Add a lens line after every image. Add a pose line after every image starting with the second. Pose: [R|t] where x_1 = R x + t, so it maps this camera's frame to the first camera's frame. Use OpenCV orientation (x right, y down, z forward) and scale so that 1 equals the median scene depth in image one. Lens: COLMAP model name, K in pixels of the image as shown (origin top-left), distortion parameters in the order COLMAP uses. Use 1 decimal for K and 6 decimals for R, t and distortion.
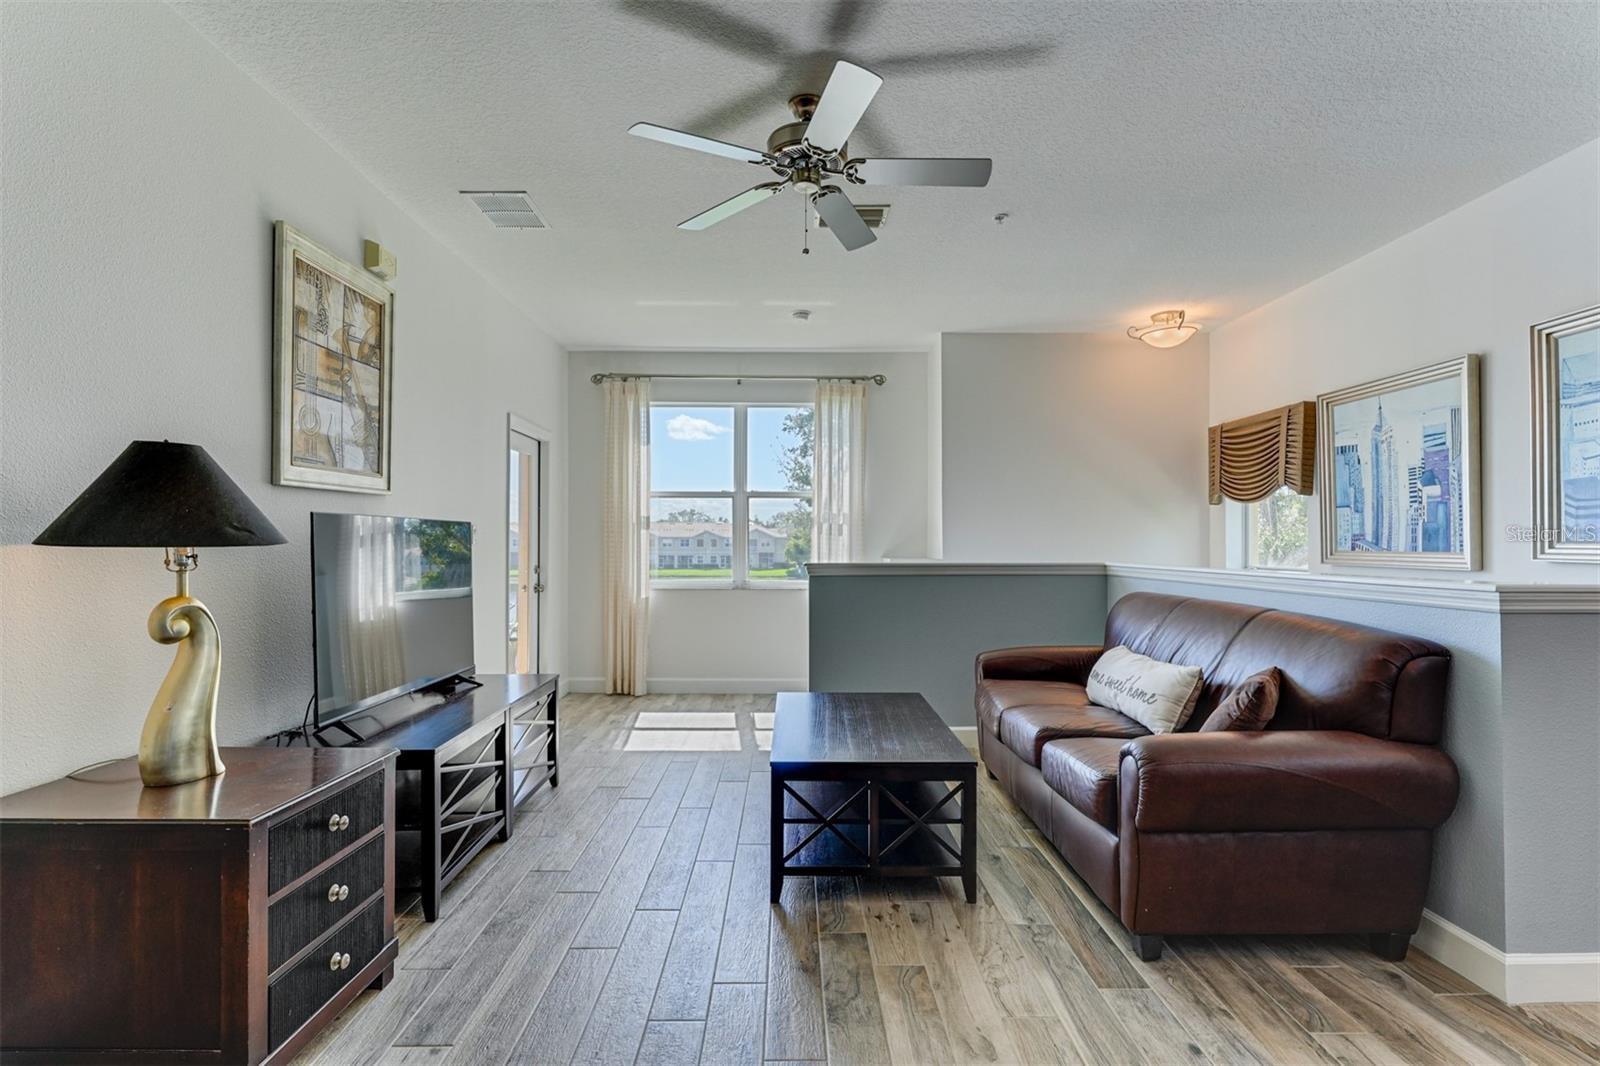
lens RADIAL K [[771.1, 0, 798.9], [0, 771.1, 534.5], [0, 0, 1]] dist [0.000126, -0.000269]
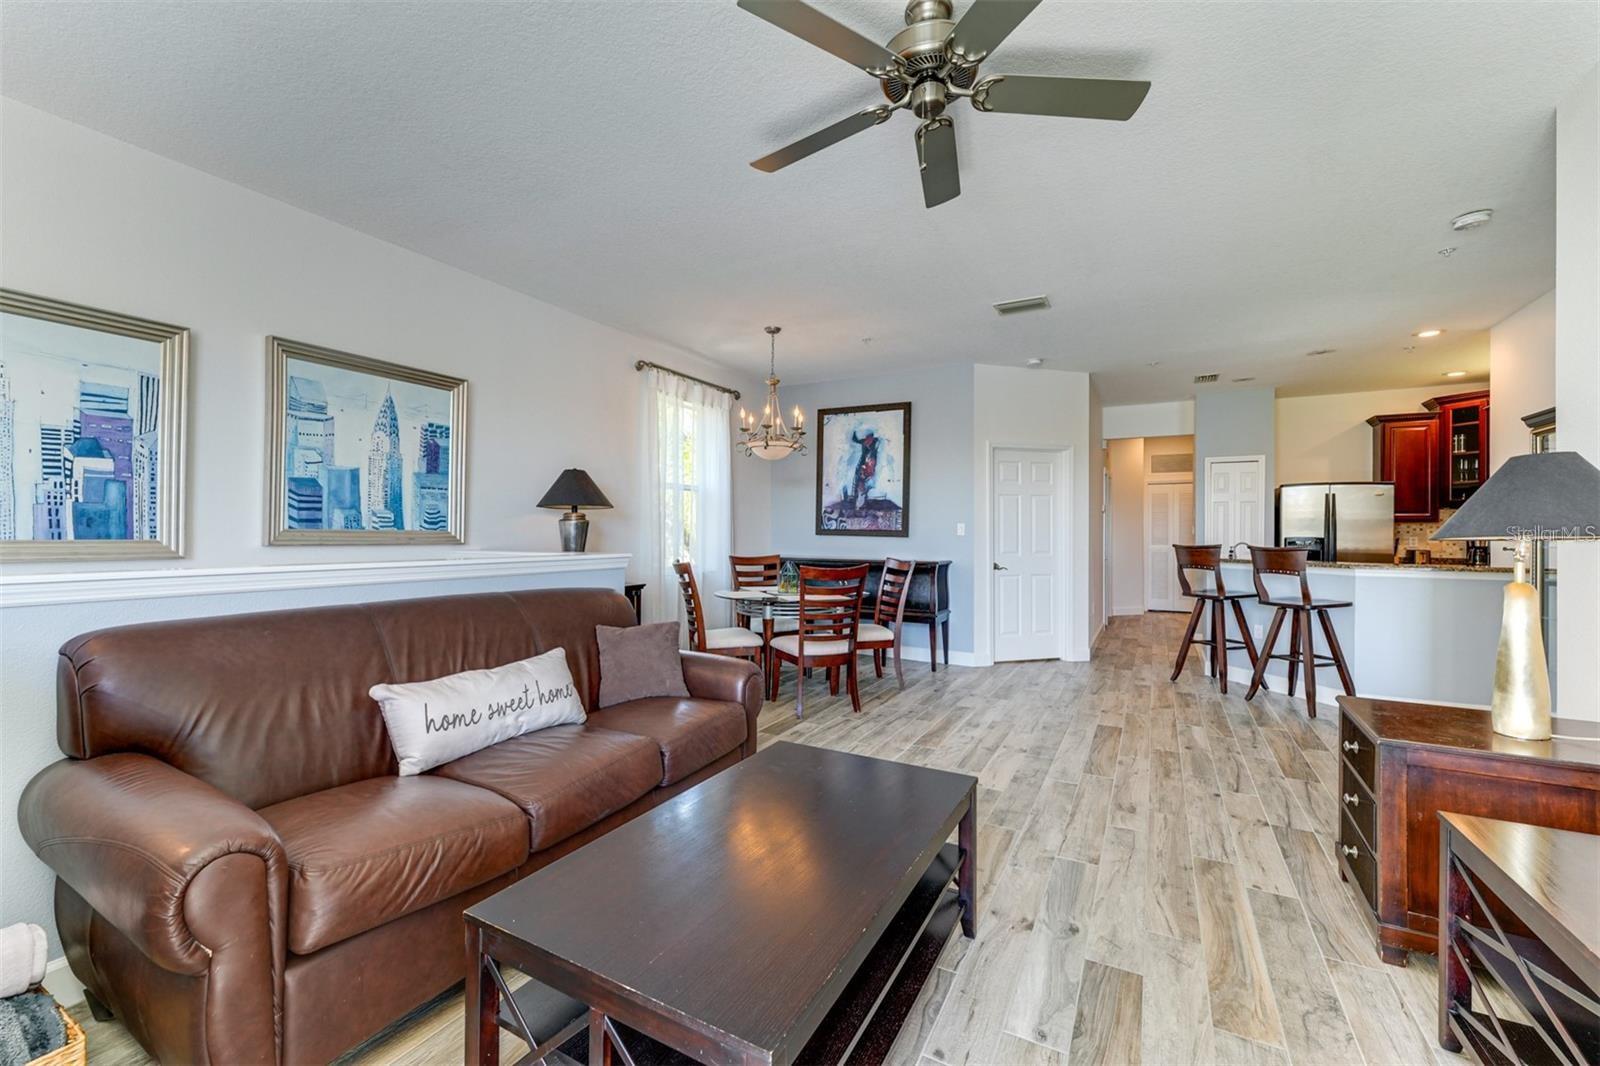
lens RADIAL K [[647.0, 0, 797.3], [0, 647.0, 531.8], [0, 0, 1]] dist [0.001782, 0.000045]
pose [[-0.869667, -0.003826, 0.493625, -0.154688], [-0.012382, 0.999824, -0.014066, 0.014628], [-0.493484, -0.018345, -0.869561, 1.207347]]
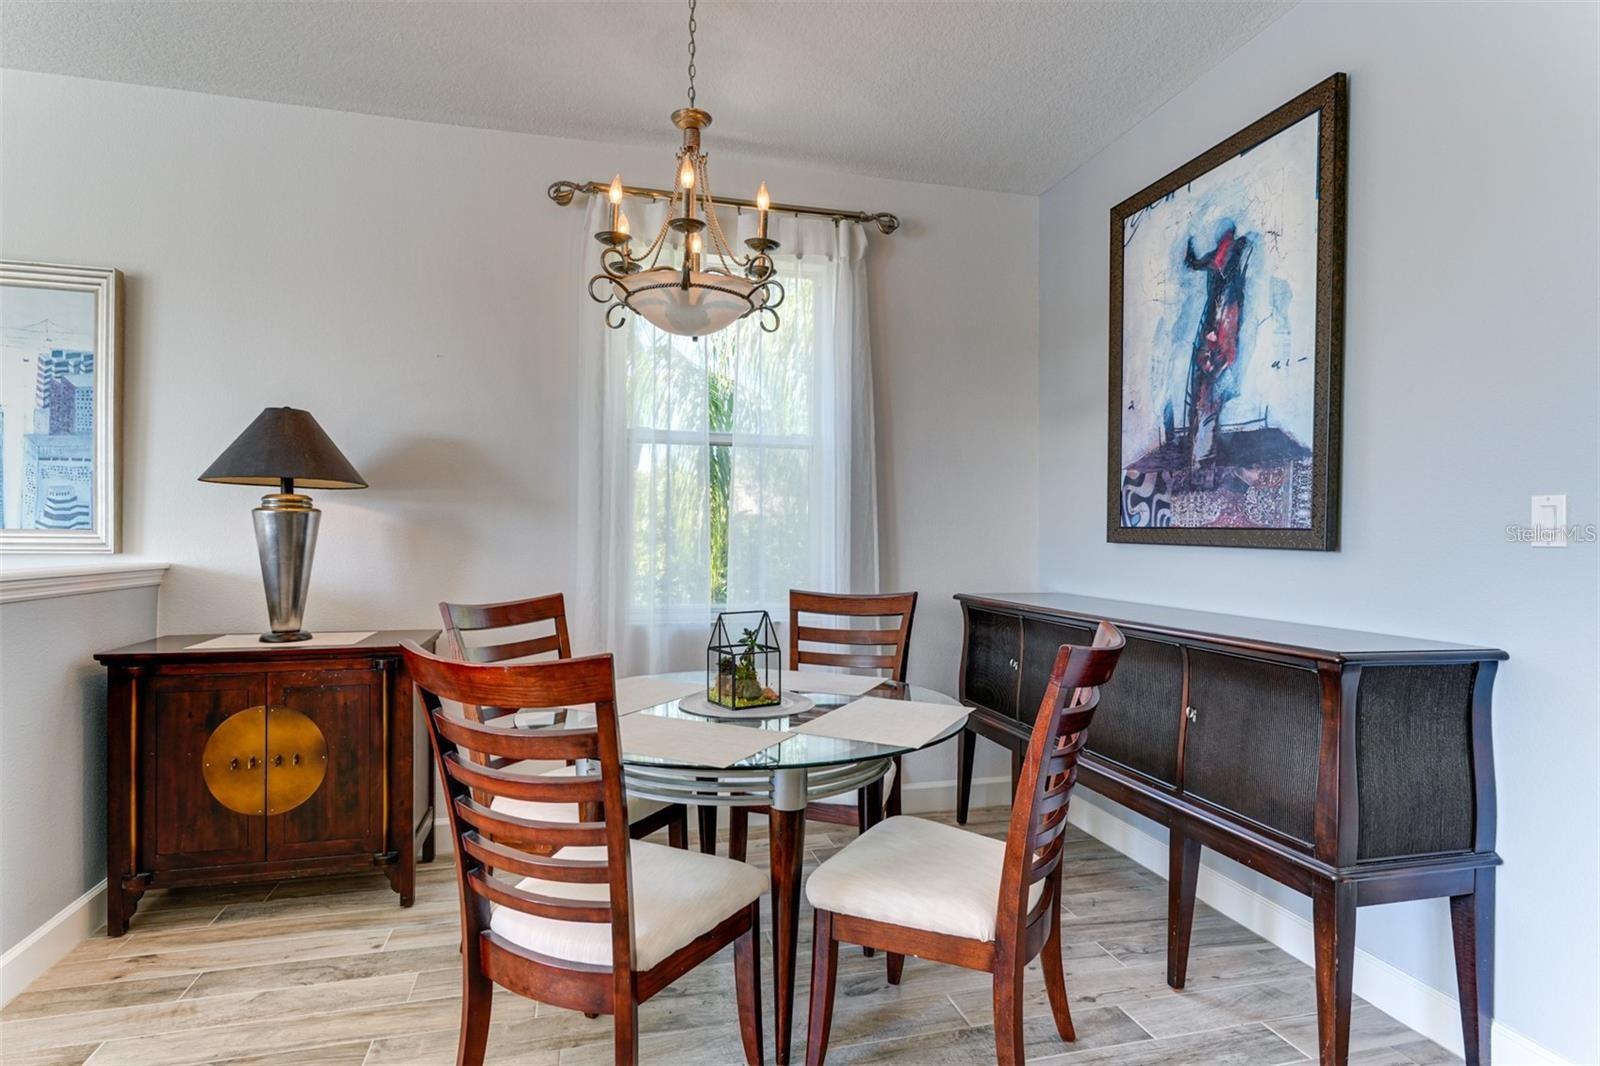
lens RADIAL K [[828.9, 0, 786.7], [0, 828.9, 536.1], [0, 0, 1]] dist [0.002149, -0.000685]
pose [[-0.239708, -0.000634, 0.970845, -0.077326], [-0.020570, 0.999779, -0.004426, 0.001554], [-0.970627, -0.021031, -0.239668, 0.170508]]
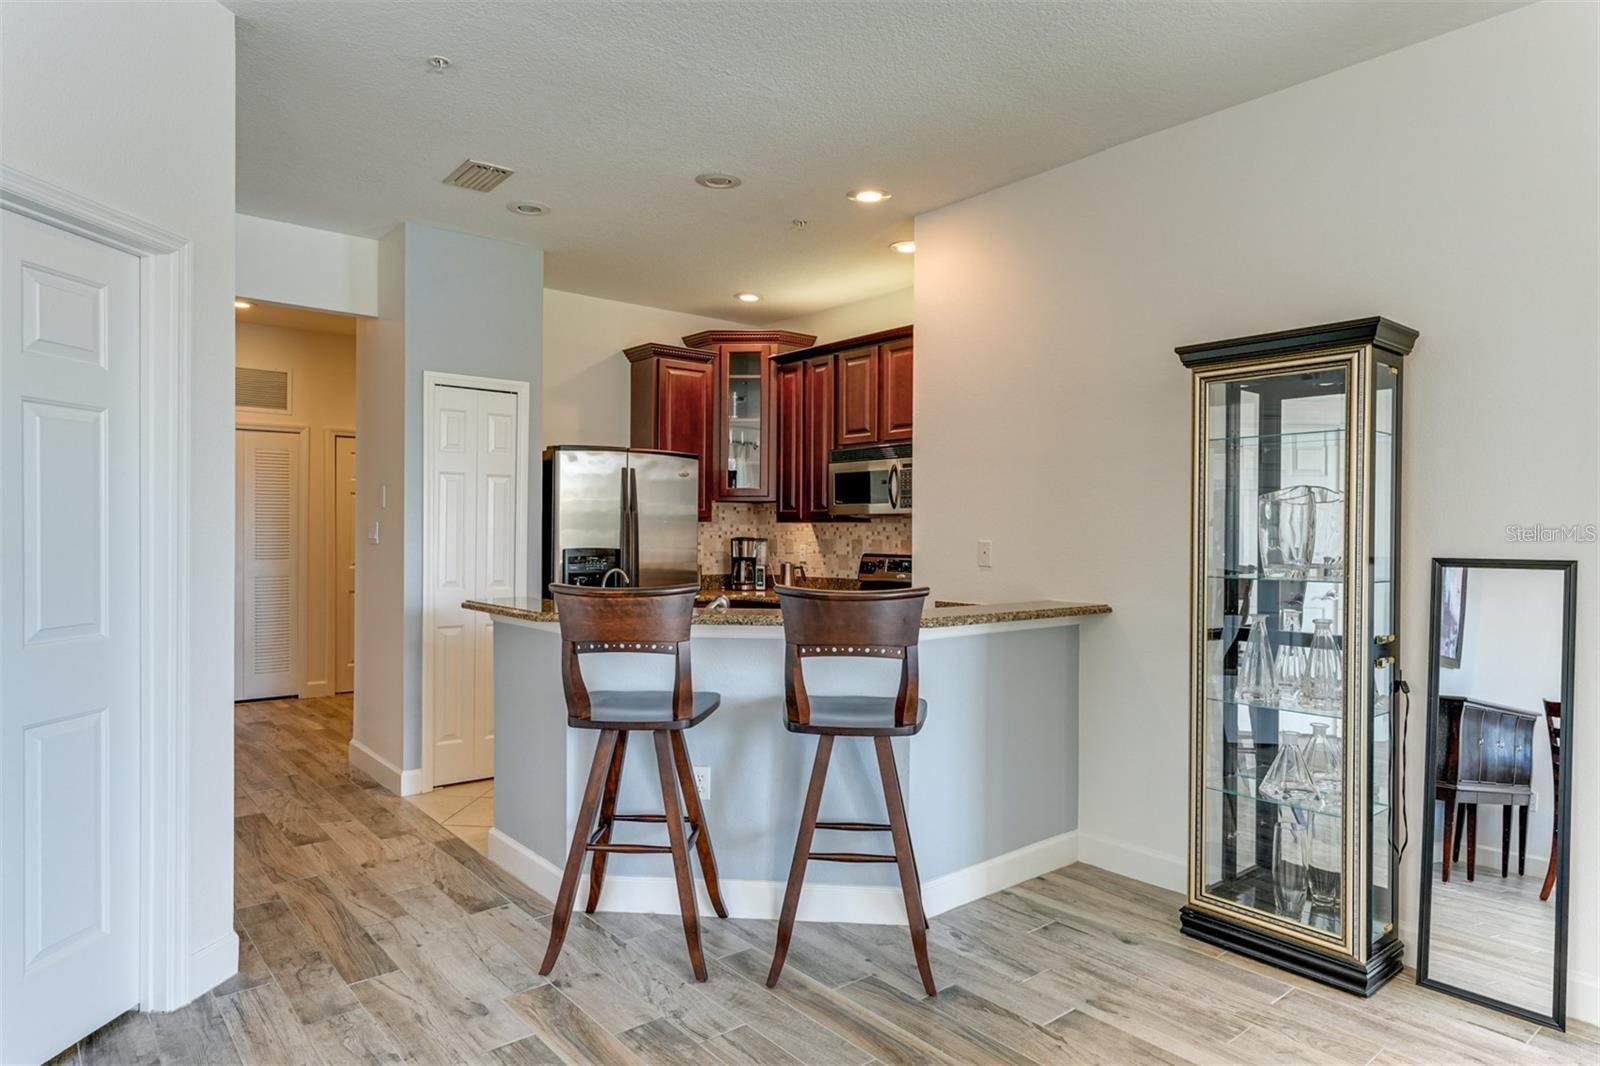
lens RADIAL K [[942.7, 0, 795.9], [0, 942.7, 533.0], [0, 0, 1]] dist [0.000141, 0.000196]
pose [[-0.775611, -0.004183, -0.631197, 0.137151], [0.001994, 0.999957, -0.009077, -0.020477], [0.631208, -0.008299, -0.775569, 0.239094]]
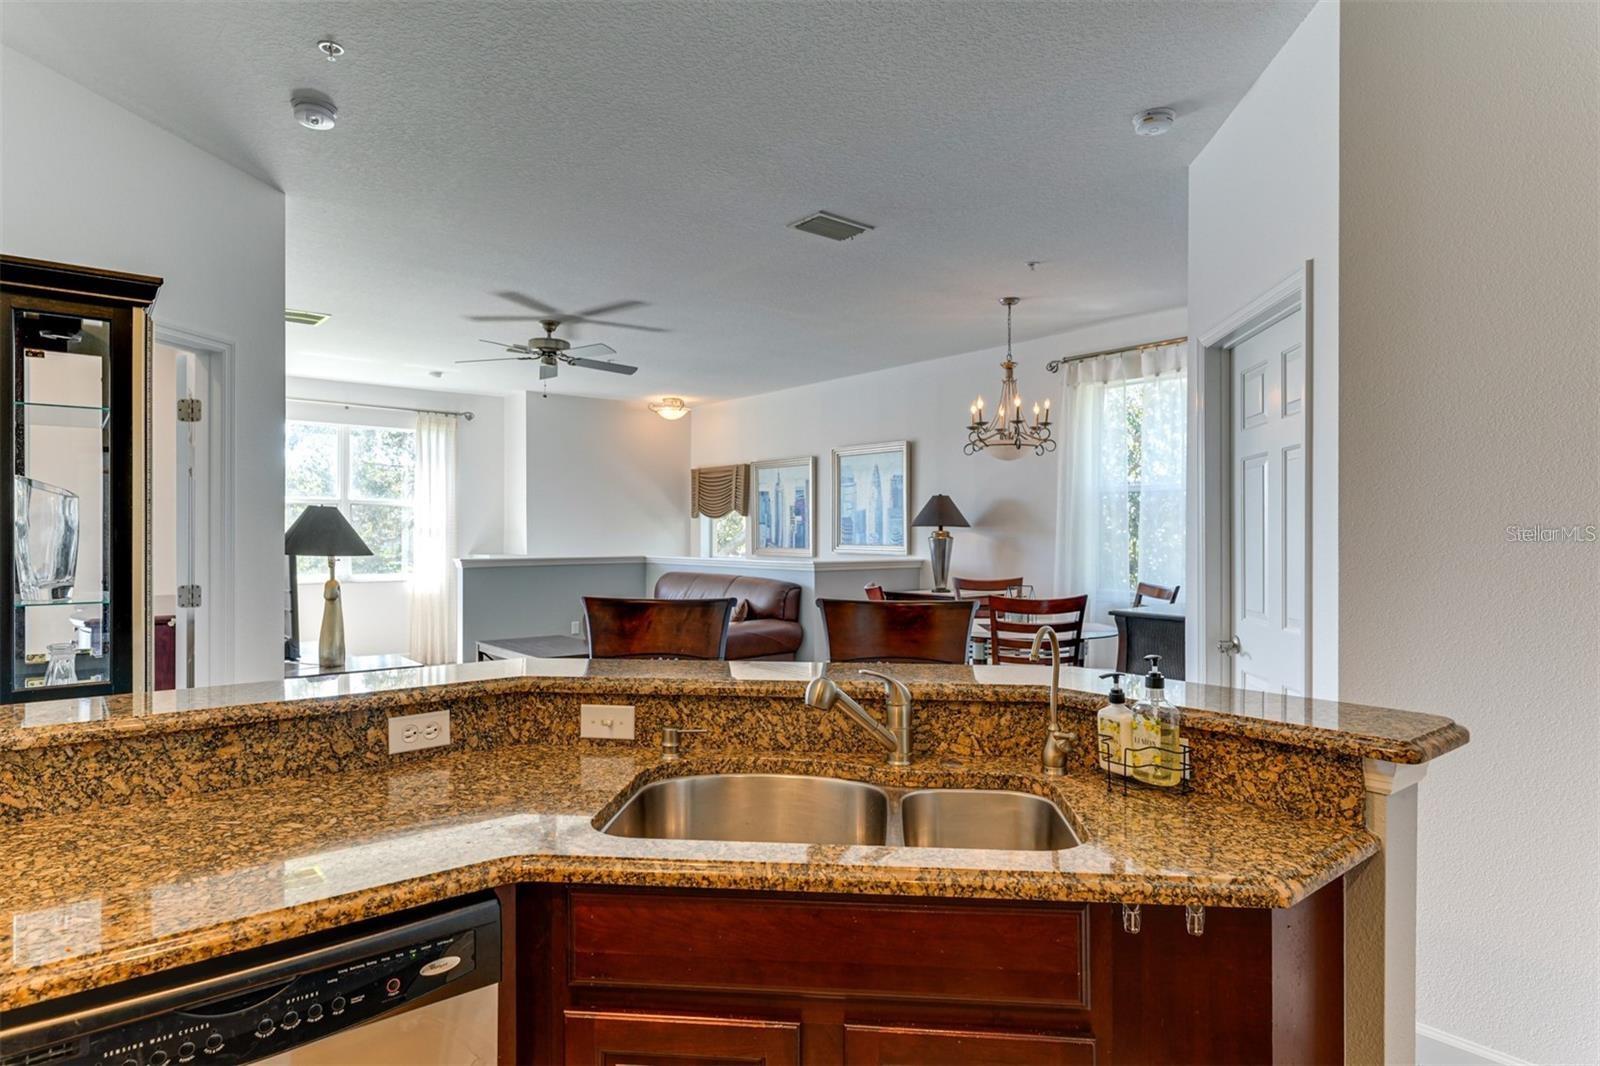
lens RADIAL K [[895.7, 0, 792.5], [0, 895.7, 532.4], [0, 0, 1]] dist [0.001160, -0.001598]
pose [[0.782255, 0.000980, 0.622958, -0.663930], [-0.008597, 0.999921, 0.009222, -0.040346], [-0.622899, -0.012569, 0.782201, -0.838608]]
